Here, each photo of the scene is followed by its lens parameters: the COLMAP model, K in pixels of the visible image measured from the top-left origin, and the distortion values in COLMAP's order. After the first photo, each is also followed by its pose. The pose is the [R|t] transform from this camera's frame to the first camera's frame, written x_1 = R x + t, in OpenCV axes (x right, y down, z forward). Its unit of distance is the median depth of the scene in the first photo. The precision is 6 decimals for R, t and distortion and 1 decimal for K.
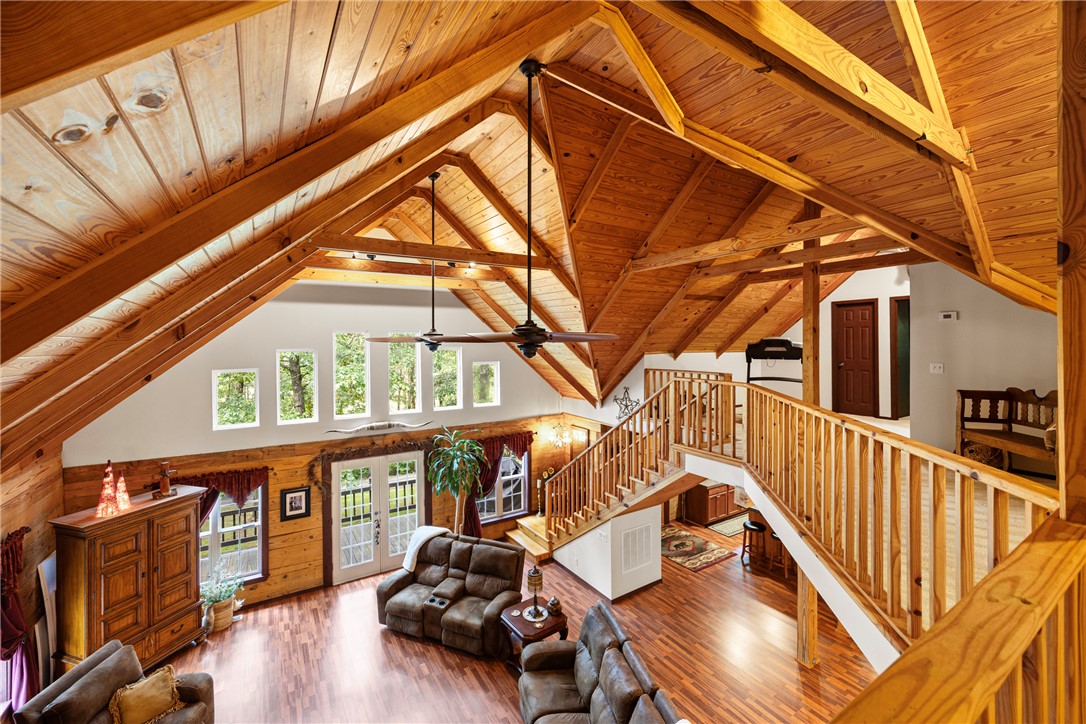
lens RADIAL K [[440.7, 0, 542.5], [0, 440.7, 353.0], [0, 0, 1]] dist [-0.001689, -0.000544]
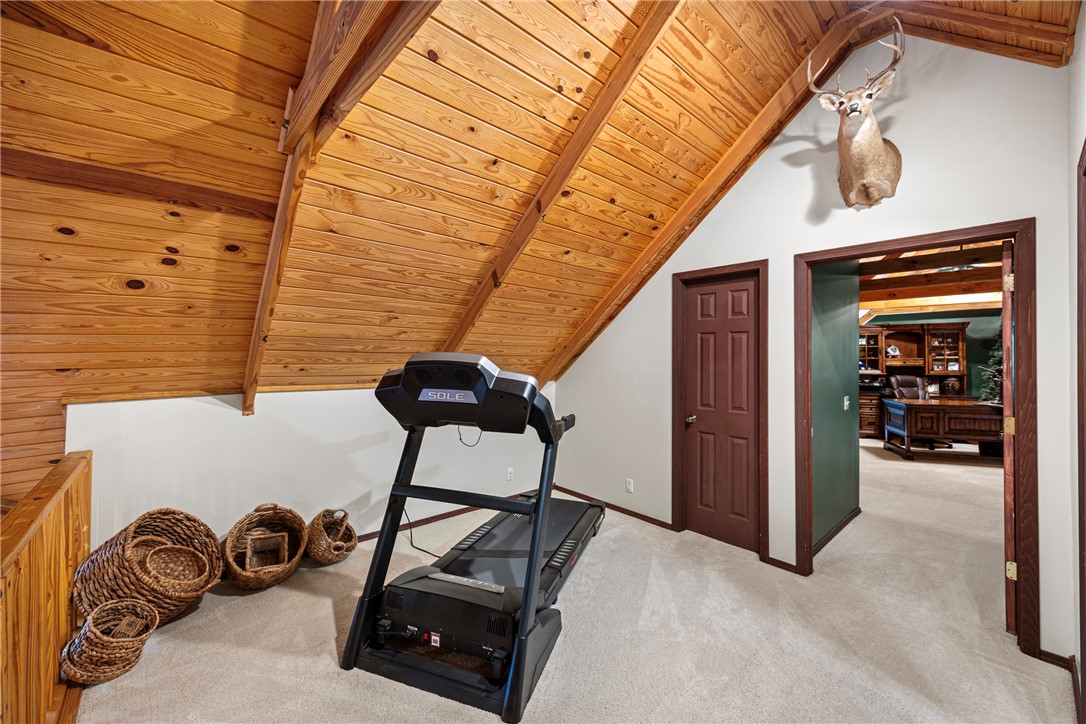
lens RADIAL K [[440.7, 0, 545.3], [0, 440.7, 360.6], [0, 0, 1]] dist [-0.001689, -0.000544]
pose [[0.984934, 0.010917, 0.172588, 0.488825], [-0.009225, 0.999901, -0.010603, -0.025865], [-0.172687, 0.008852, 0.984937, 0.632304]]
